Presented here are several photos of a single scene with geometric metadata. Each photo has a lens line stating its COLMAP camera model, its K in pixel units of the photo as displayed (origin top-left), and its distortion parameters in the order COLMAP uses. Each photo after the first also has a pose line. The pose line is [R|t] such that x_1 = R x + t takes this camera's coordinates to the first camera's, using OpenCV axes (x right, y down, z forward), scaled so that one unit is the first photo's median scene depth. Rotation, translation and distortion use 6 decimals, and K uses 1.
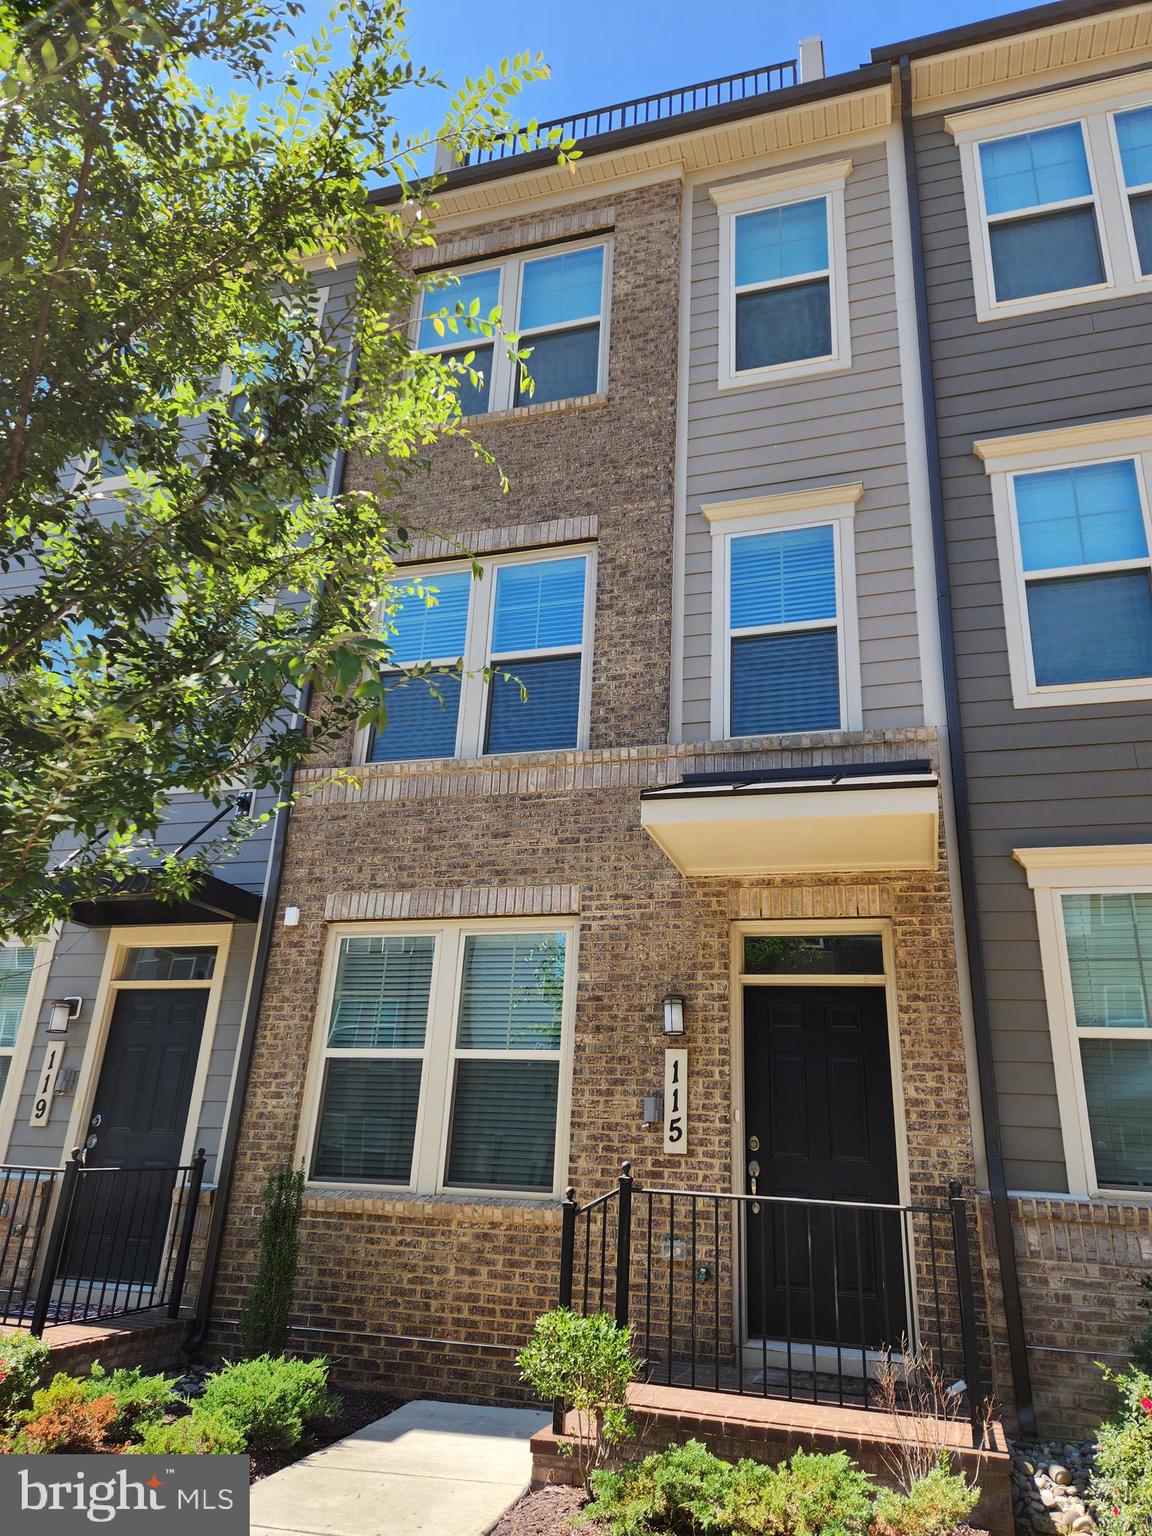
lens RADIAL K [[1036.2, 0, 576.0], [0, 1036.2, 768.0], [0, 0, 1]] dist [0.093640, -0.087090]
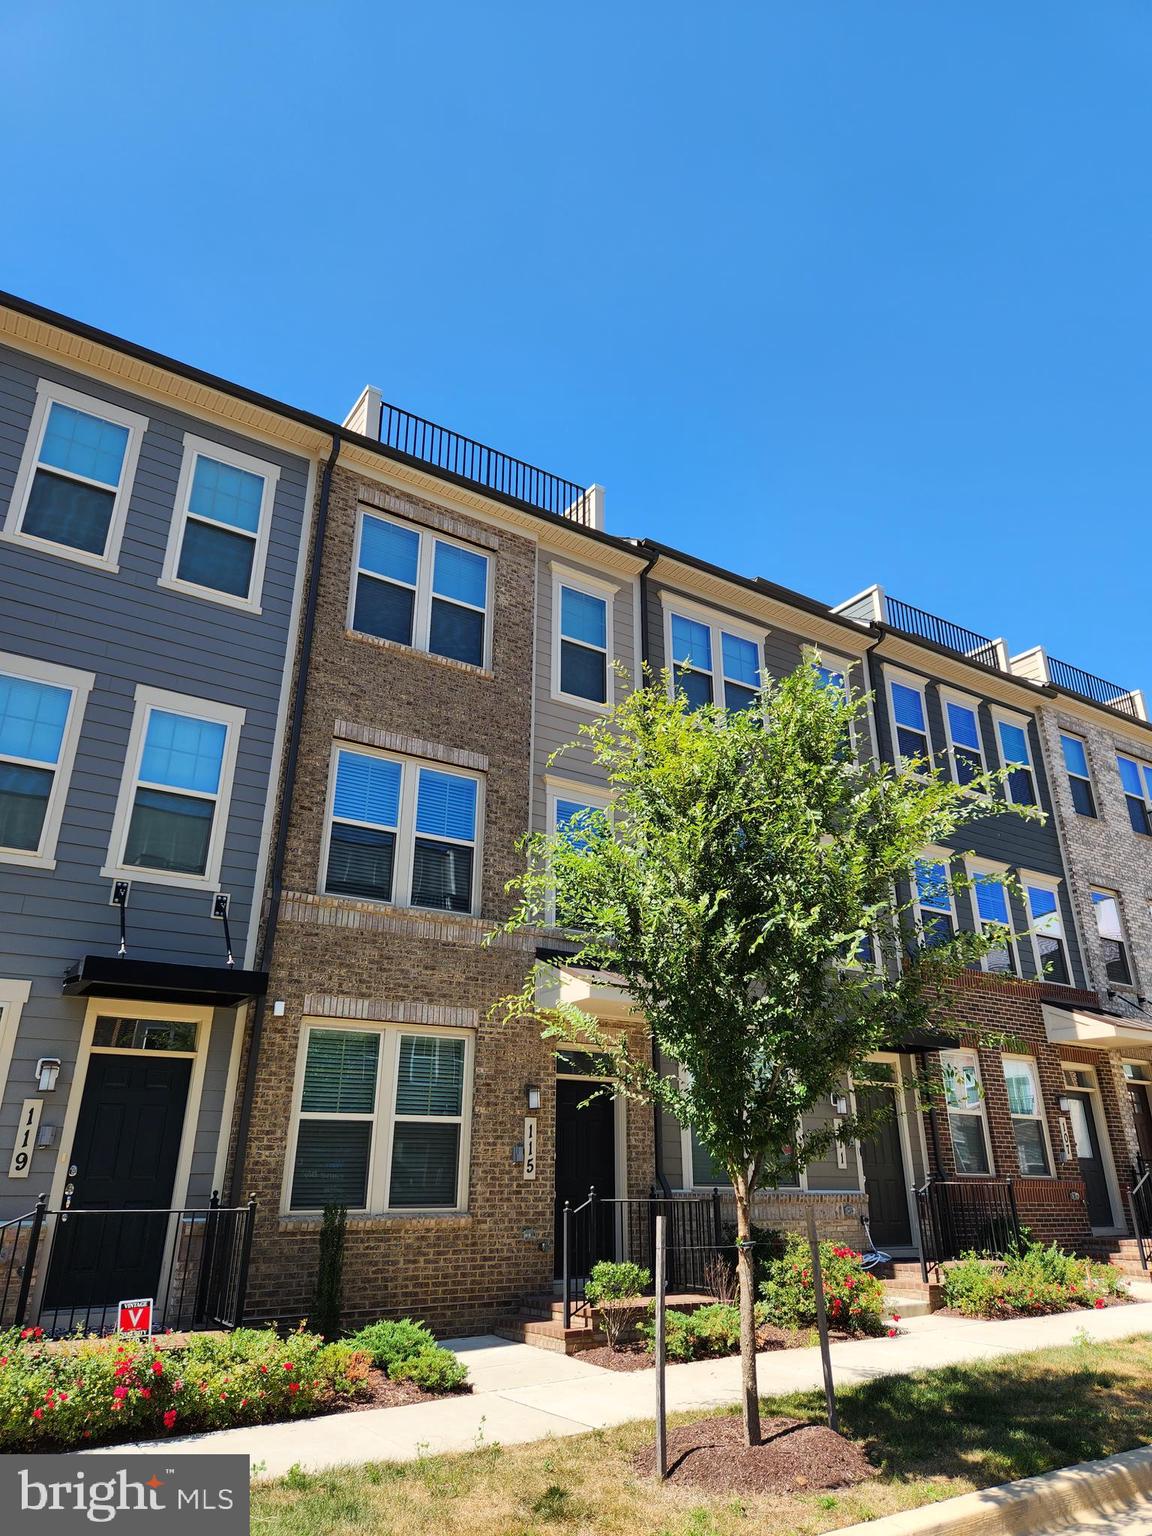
lens RADIAL K [[1036.2, 0, 576.0], [0, 1036.2, 768.0], [0, 0, 1]] dist [0.093640, -0.087090]
pose [[0.633625, 0.247852, 0.732863, -1.133639], [-0.244865, 0.962841, -0.113922, -0.095043], [-0.733867, -0.107269, 0.670770, -0.129650]]
